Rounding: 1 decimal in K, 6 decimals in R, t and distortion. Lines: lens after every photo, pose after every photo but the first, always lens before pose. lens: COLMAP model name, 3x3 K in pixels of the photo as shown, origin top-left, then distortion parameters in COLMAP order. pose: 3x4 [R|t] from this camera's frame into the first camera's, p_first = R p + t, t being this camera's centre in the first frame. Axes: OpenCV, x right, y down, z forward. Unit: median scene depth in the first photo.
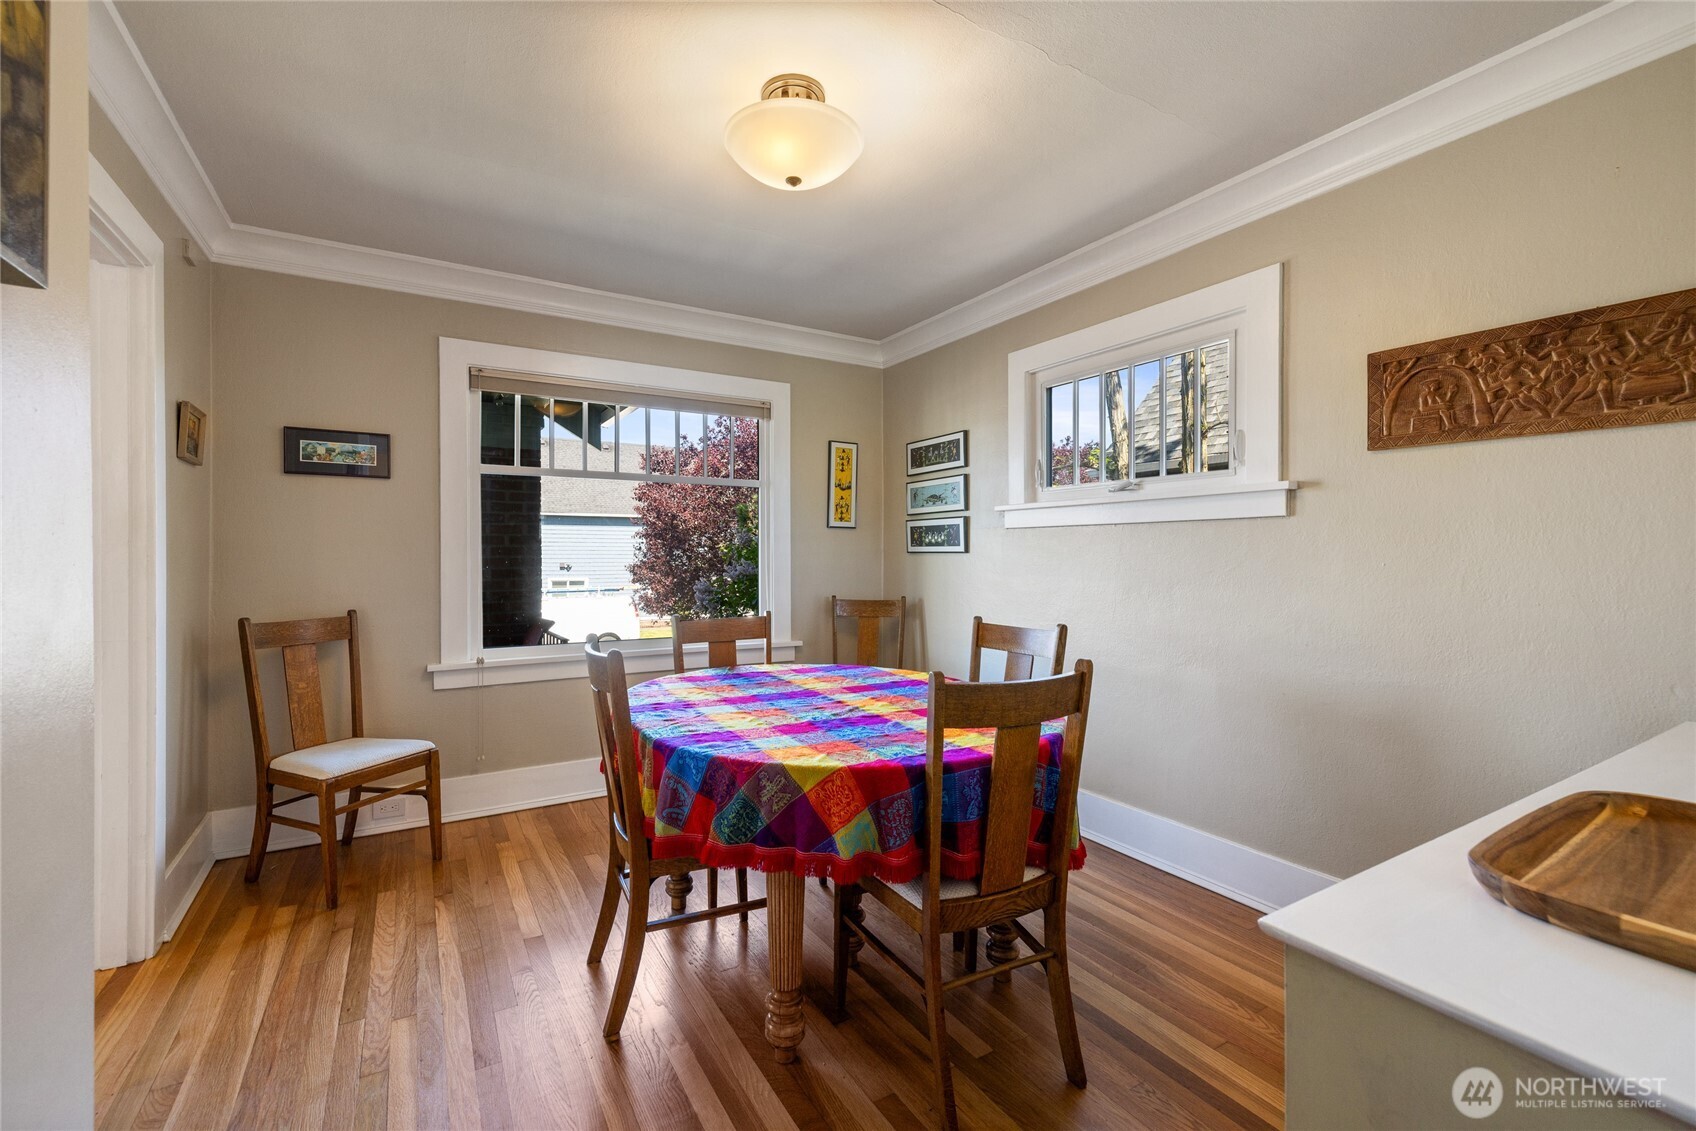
lens RADIAL K [[738.8, 0, 829.4], [0, 738.8, 562.3], [0, 0, 1]] dist [0.000505, 0.000173]
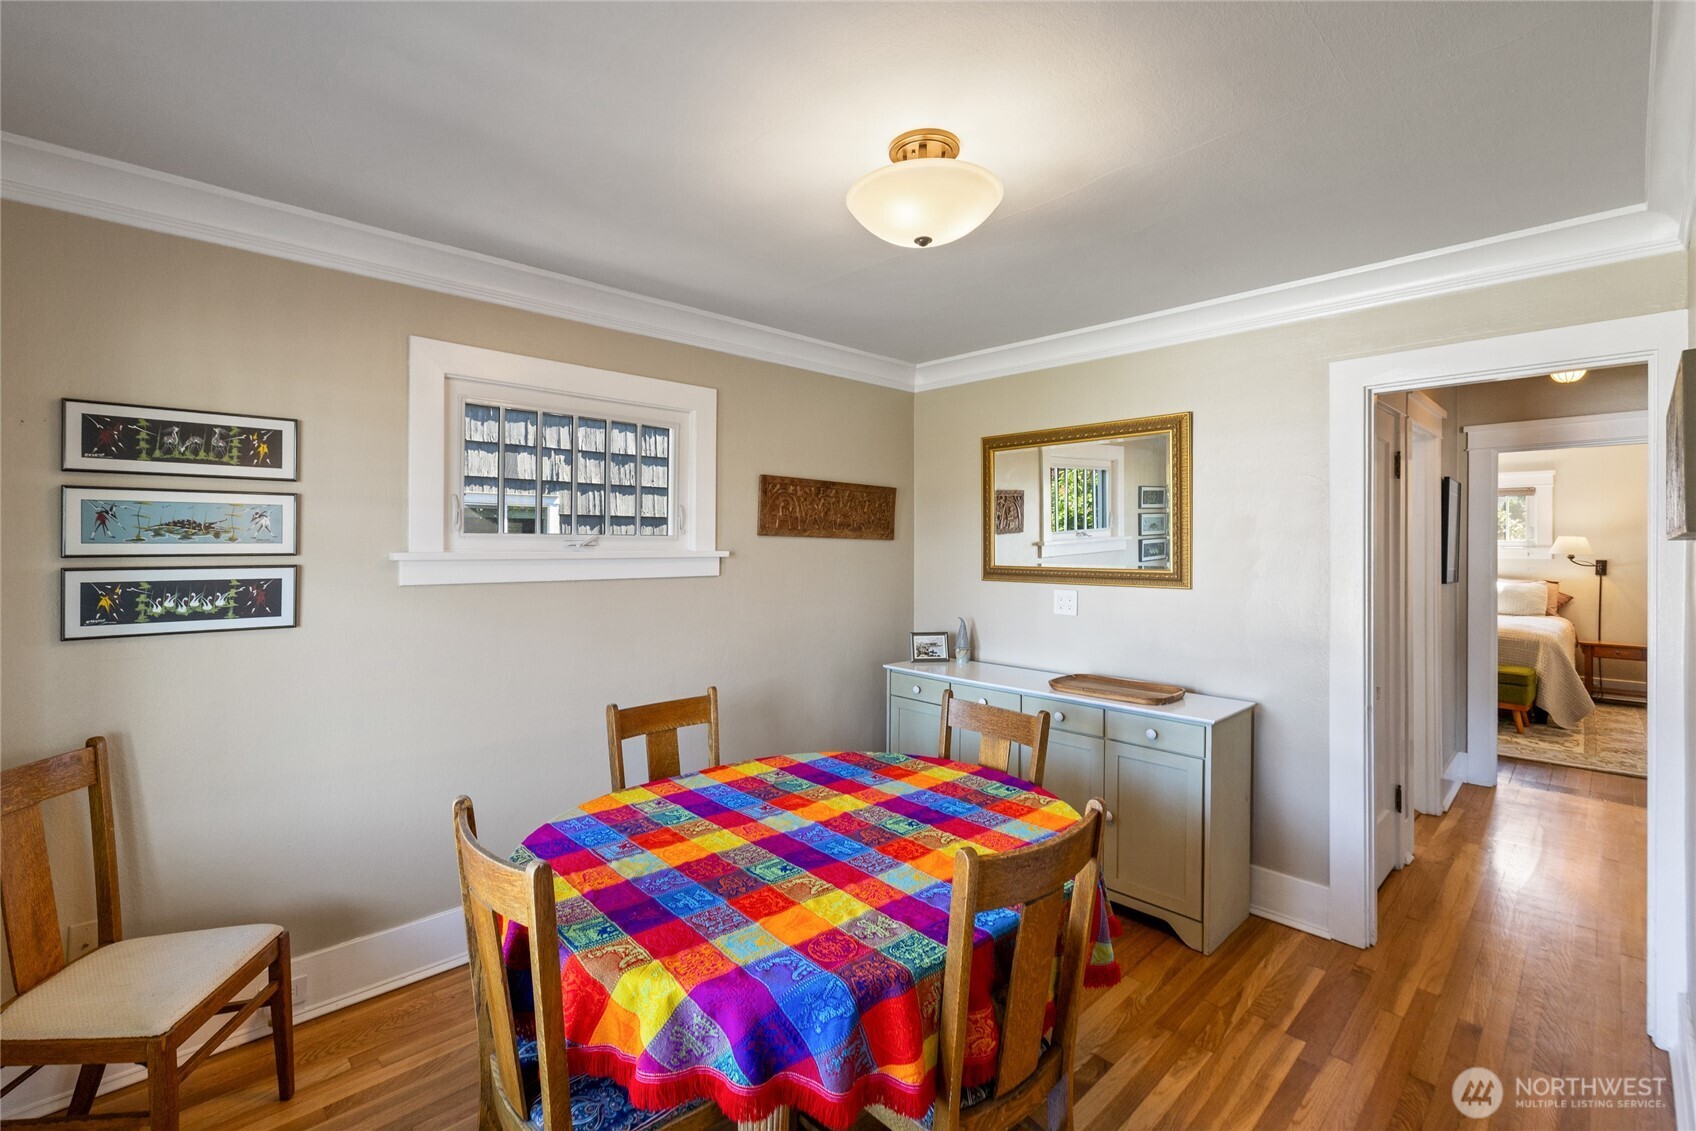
lens RADIAL K [[740.3, 0, 836.7], [0, 740.3, 539.6], [0, 0, 1]] dist [-0.000866, 0.000098]
pose [[-0.239286, 0.004670, 0.970938, -0.495470], [0.001018, 0.999989, -0.004558, -0.079465], [-0.970949, -0.000102, -0.239288, 0.718049]]
